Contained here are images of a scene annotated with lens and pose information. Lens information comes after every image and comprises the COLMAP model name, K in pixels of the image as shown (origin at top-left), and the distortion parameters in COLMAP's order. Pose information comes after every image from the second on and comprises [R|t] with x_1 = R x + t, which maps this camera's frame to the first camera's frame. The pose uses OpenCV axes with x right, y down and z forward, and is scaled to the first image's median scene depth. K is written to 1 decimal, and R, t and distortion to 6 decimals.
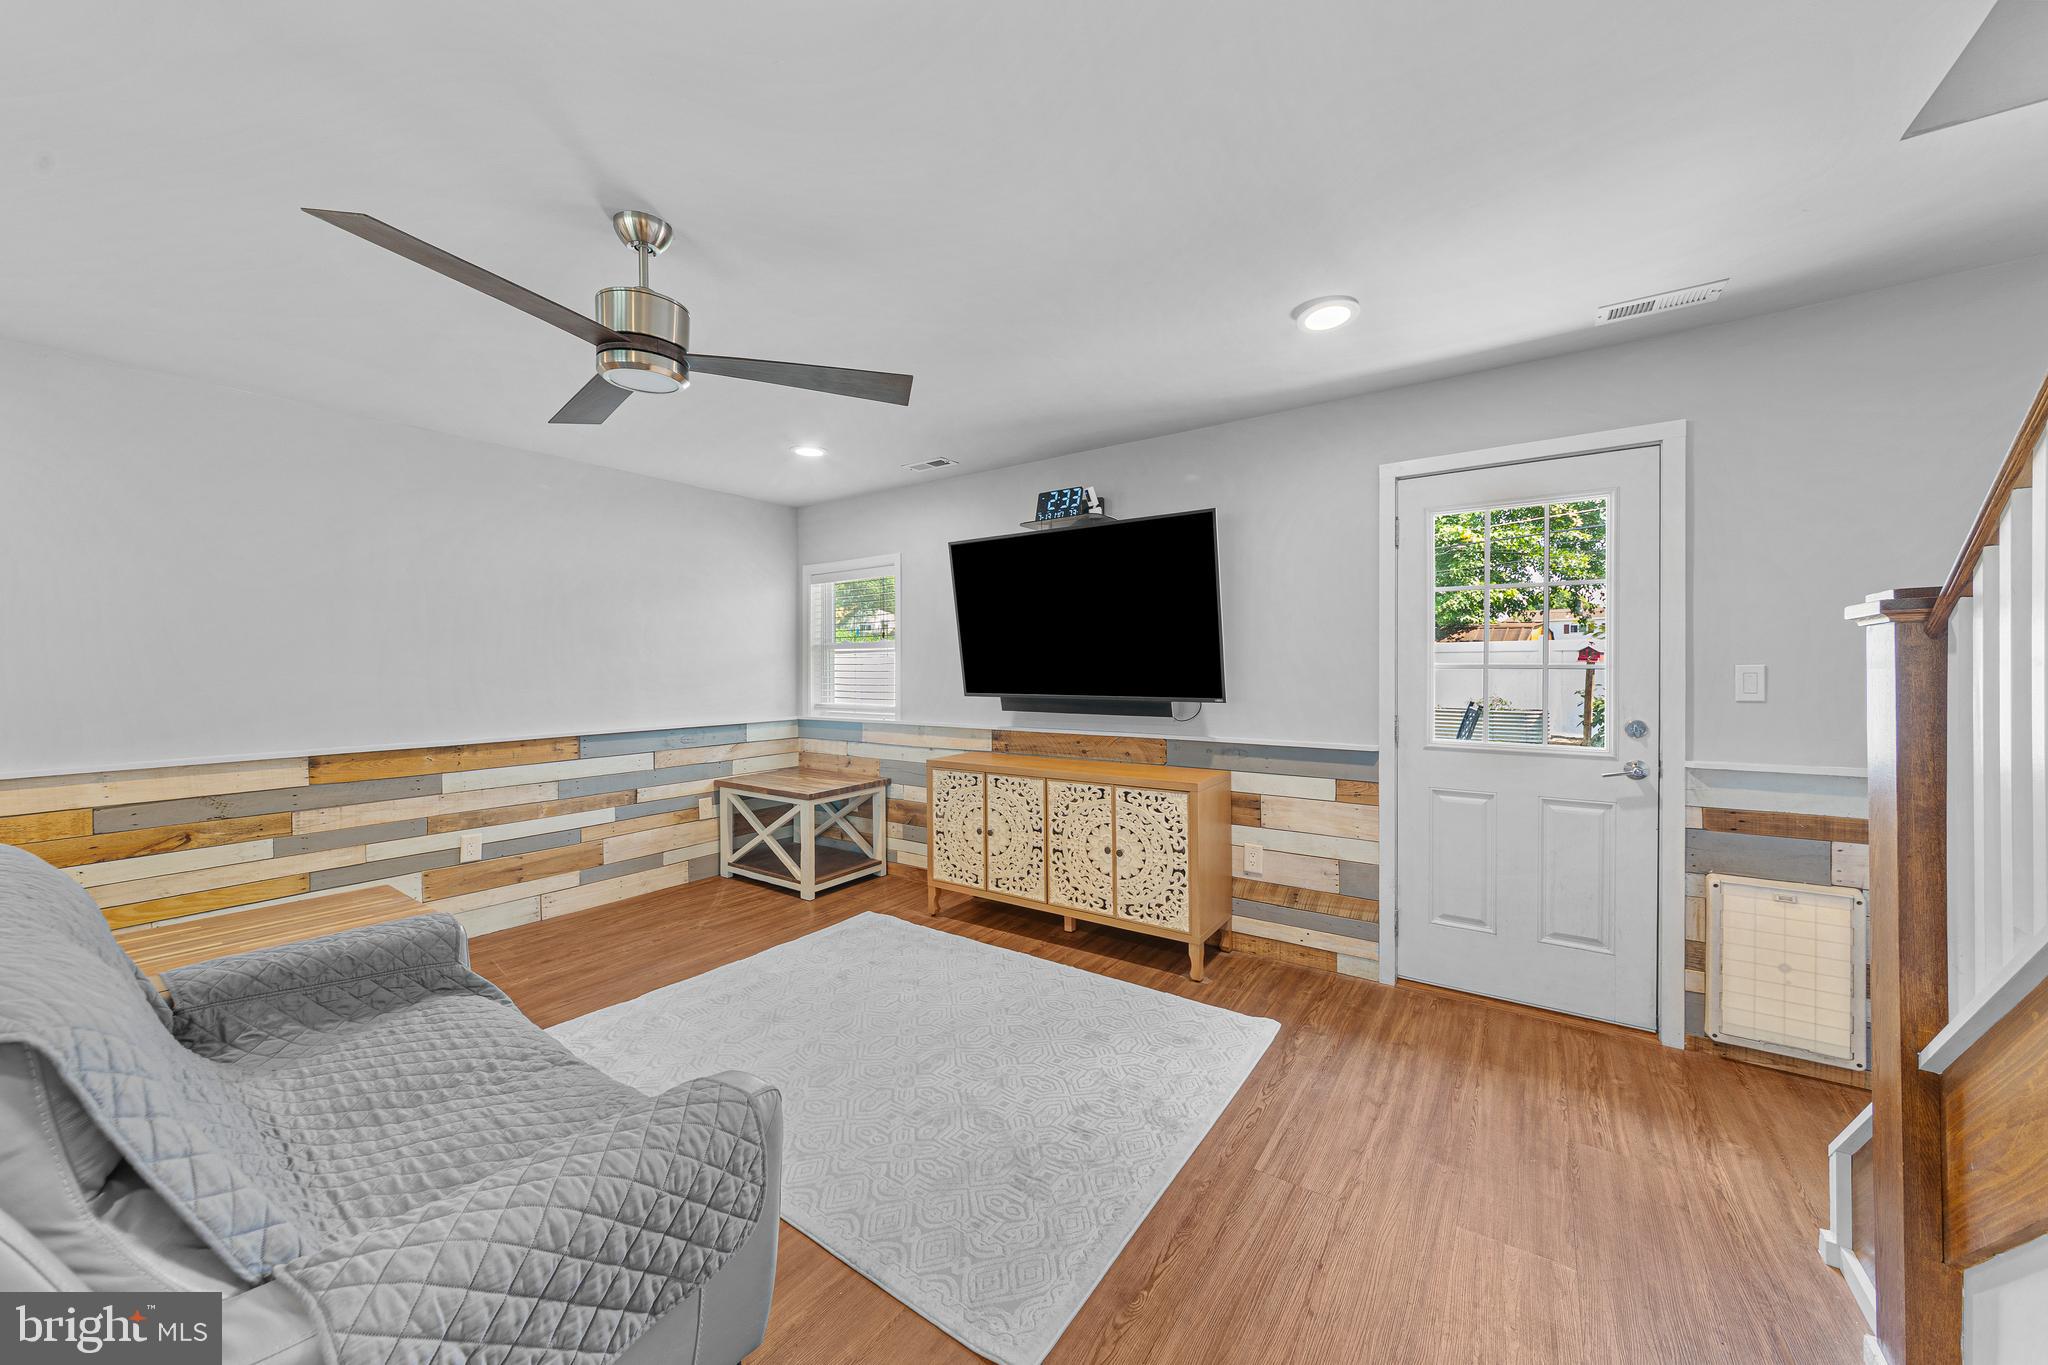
lens RADIAL K [[725.2, 0, 1030.6], [0, 725.2, 663.8], [0, 0, 1]] dist [-0.010354, -0.000139]
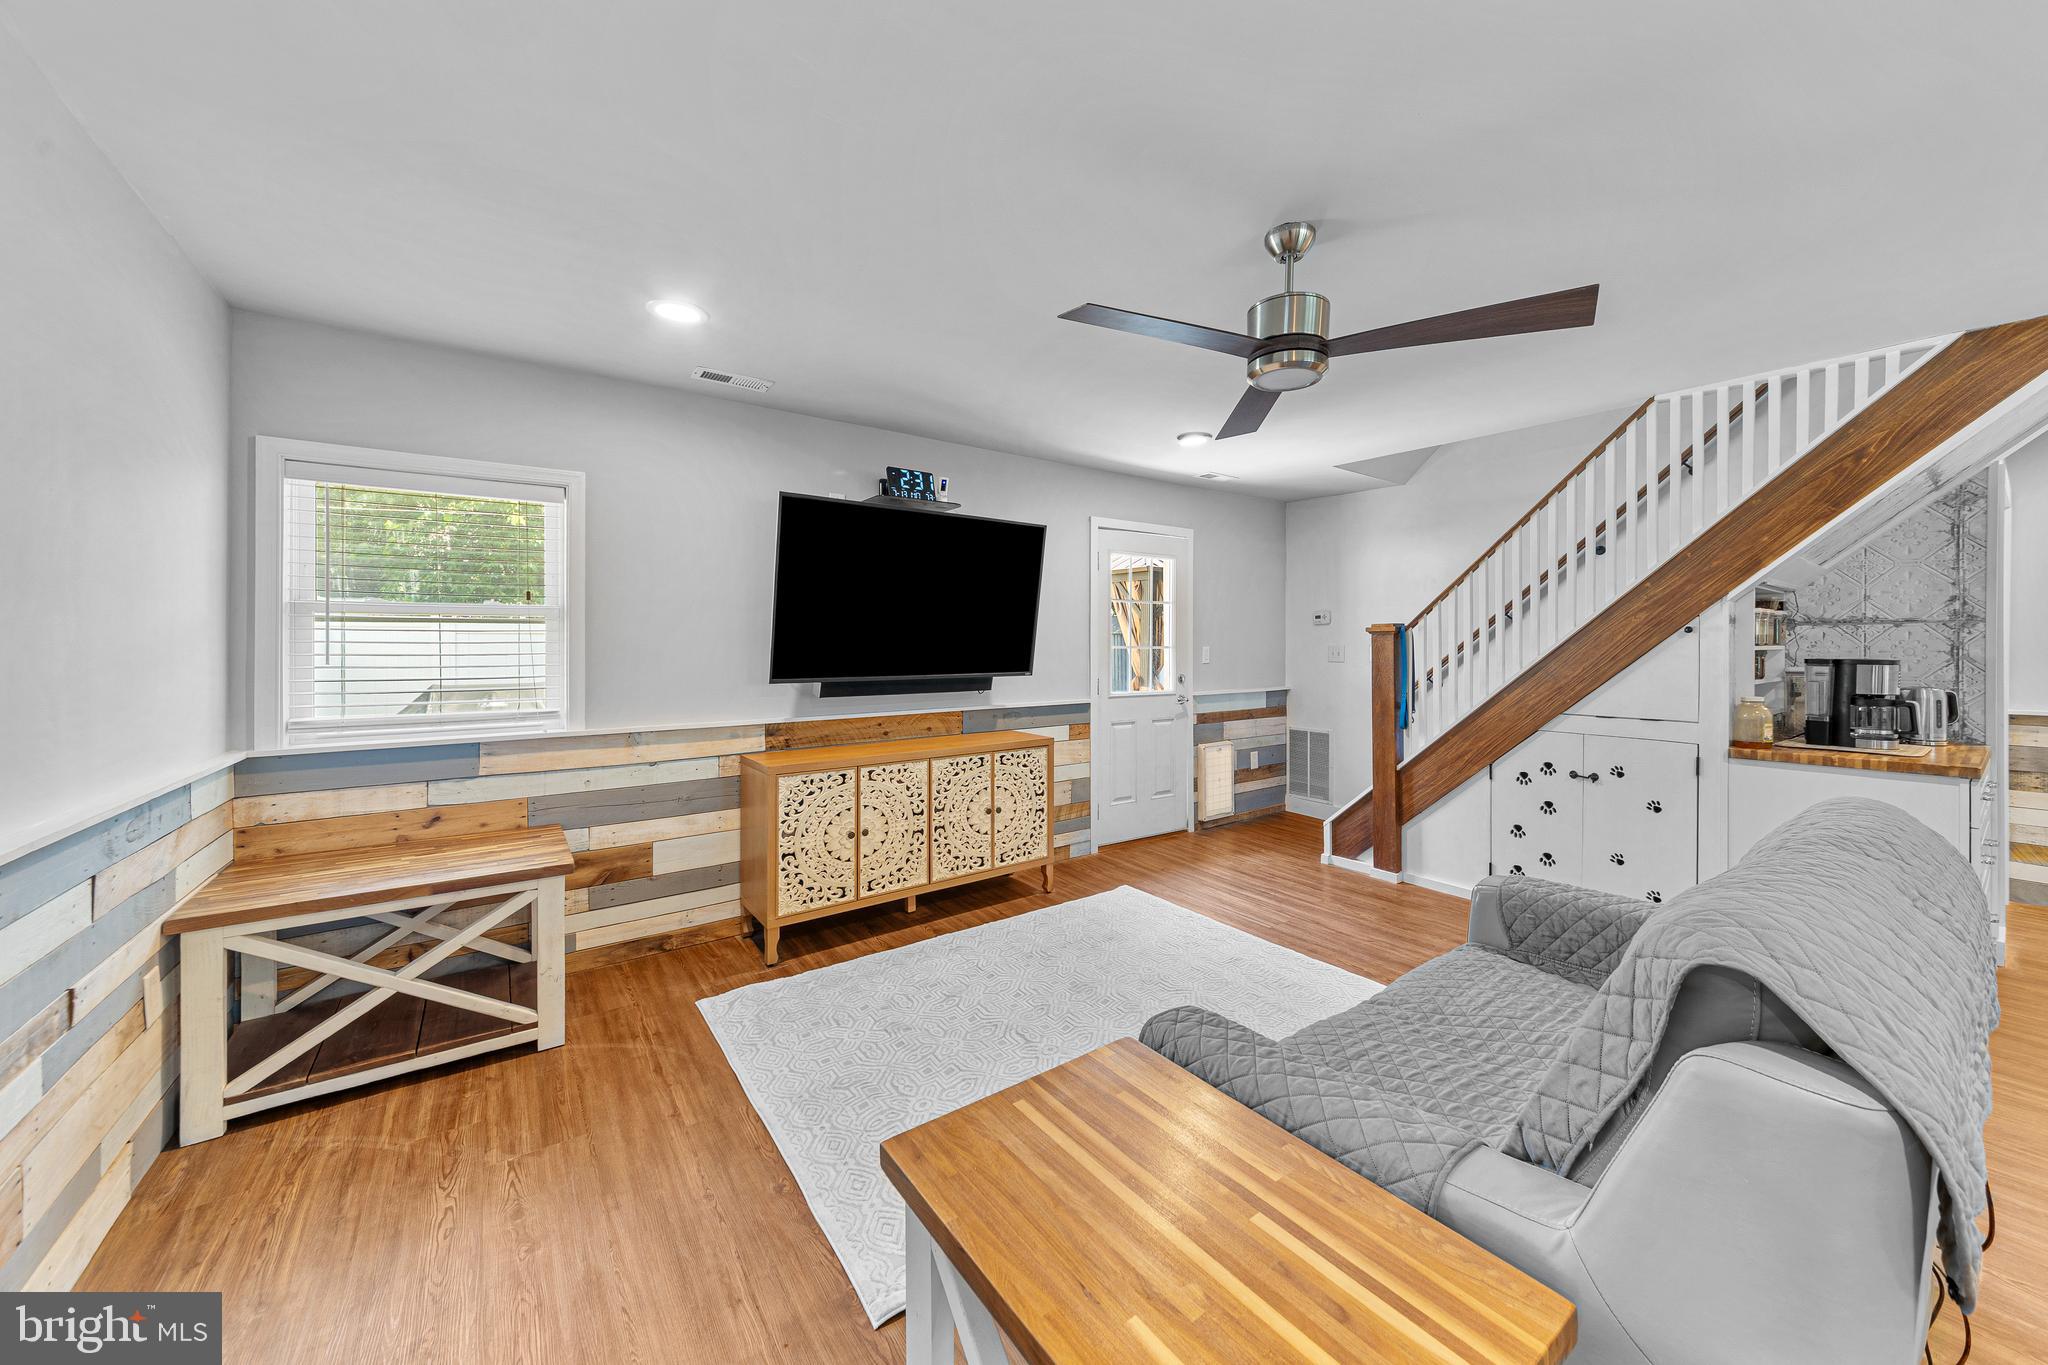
lens RADIAL K [[725.2, 0, 998.7], [0, 725.2, 643.7], [0, 0, 1]] dist [-0.010354, -0.000139]
pose [[0.343548, 0.005550, 0.939119, -0.852490], [-0.004141, 0.999982, -0.004395, 0.002949], [-0.939126, -0.002379, 0.343565, 0.543498]]
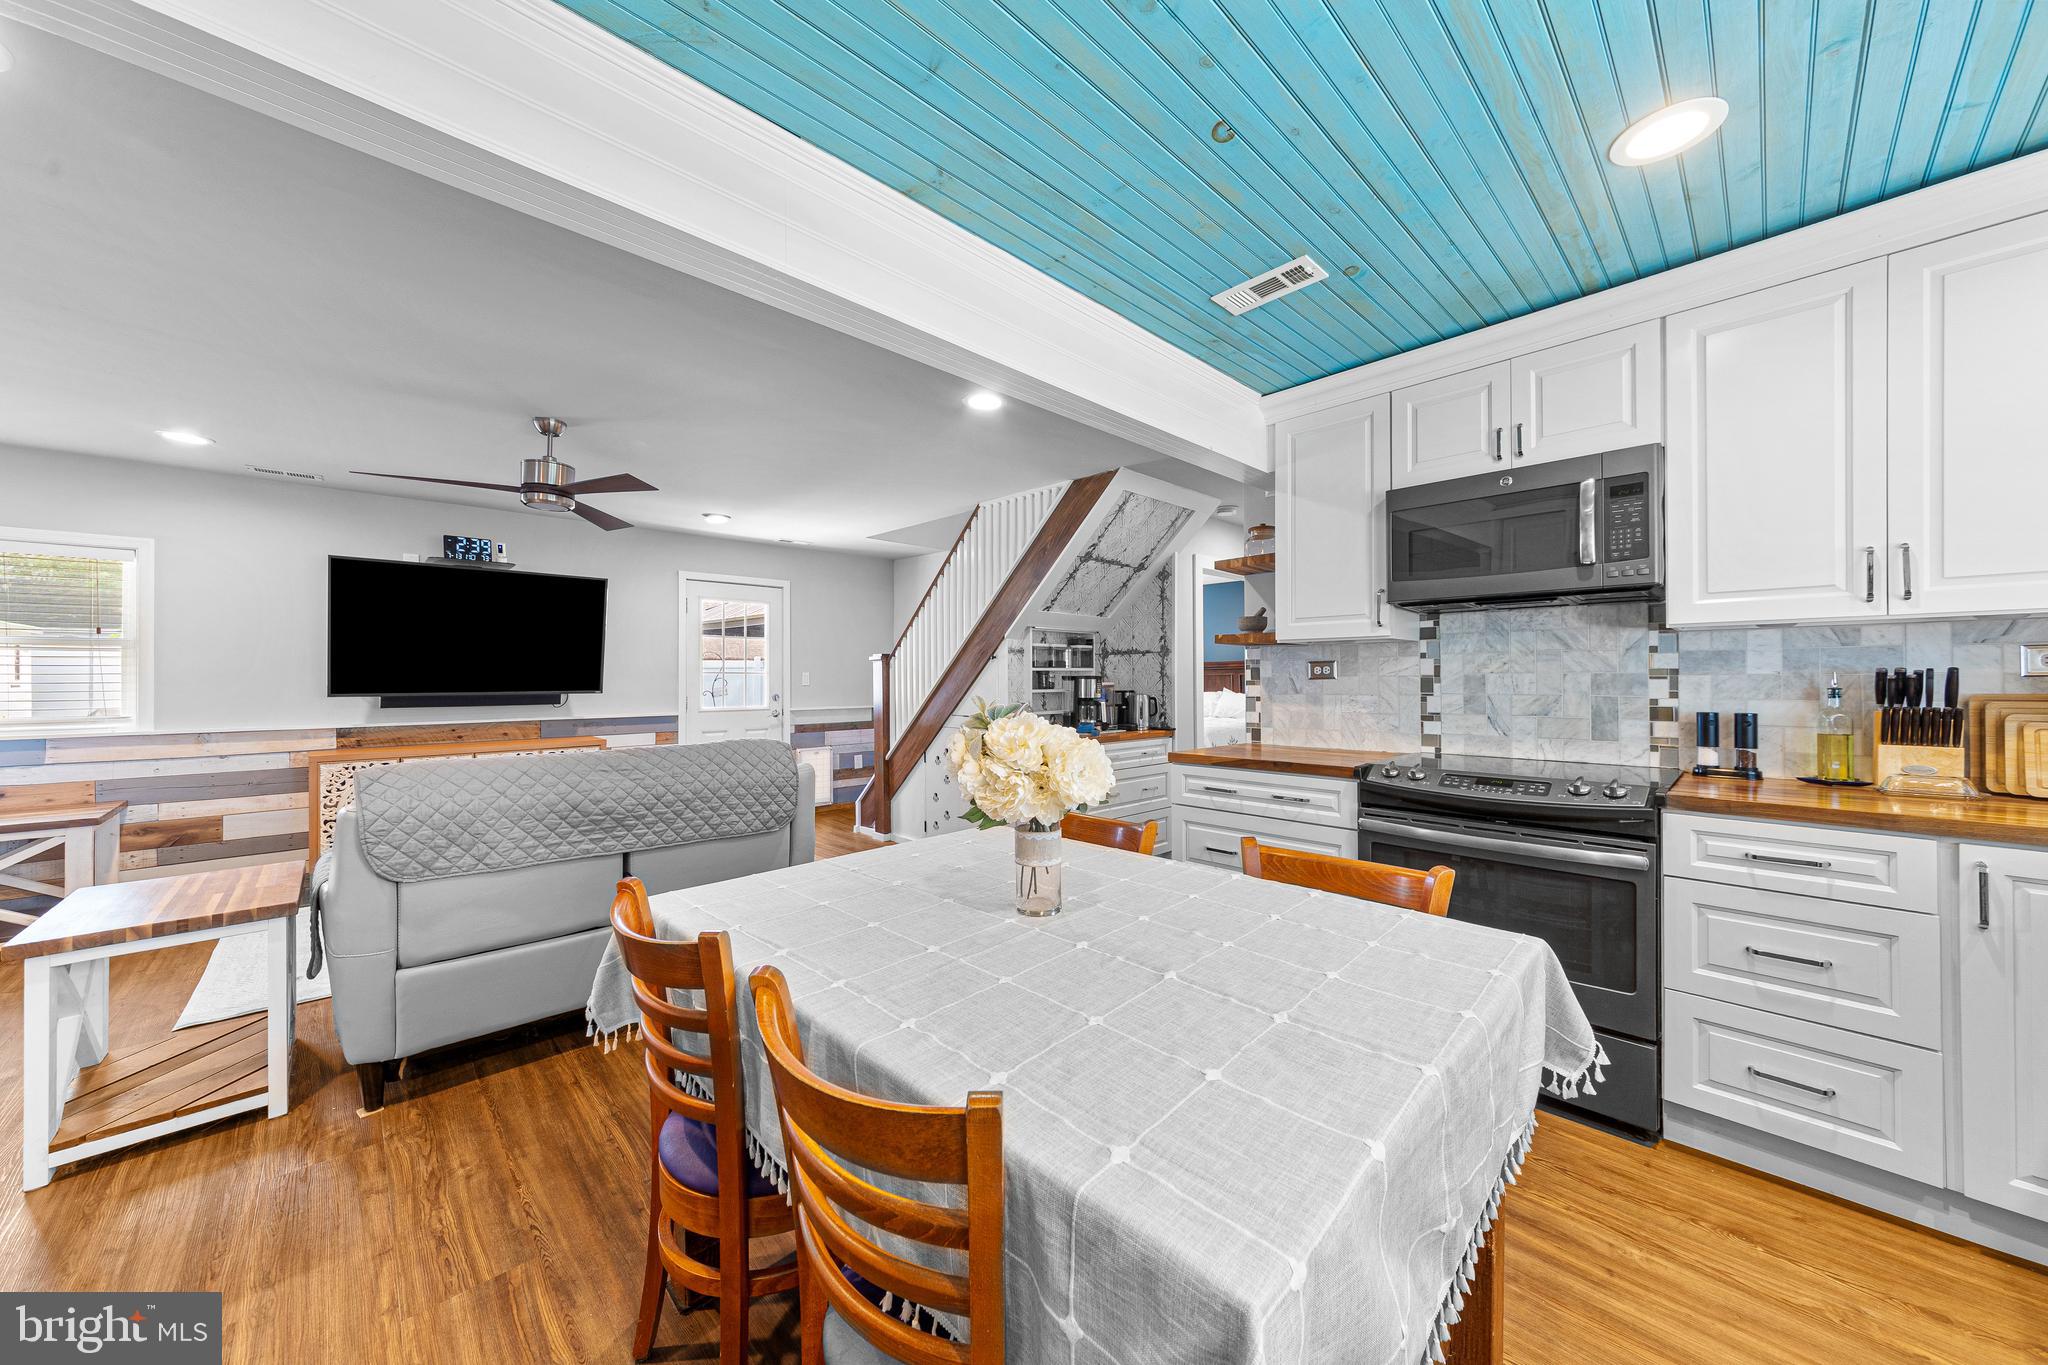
lens RADIAL K [[725.2, 0, 1027.2], [0, 725.2, 675.8], [0, 0, 1]] dist [-0.010354, -0.000139]
pose [[0.195378, 0.007507, 0.980699, -1.053765], [-0.000642, 0.999971, -0.007527, 0.022824], [-0.980728, 0.000841, 0.195377, -0.265543]]
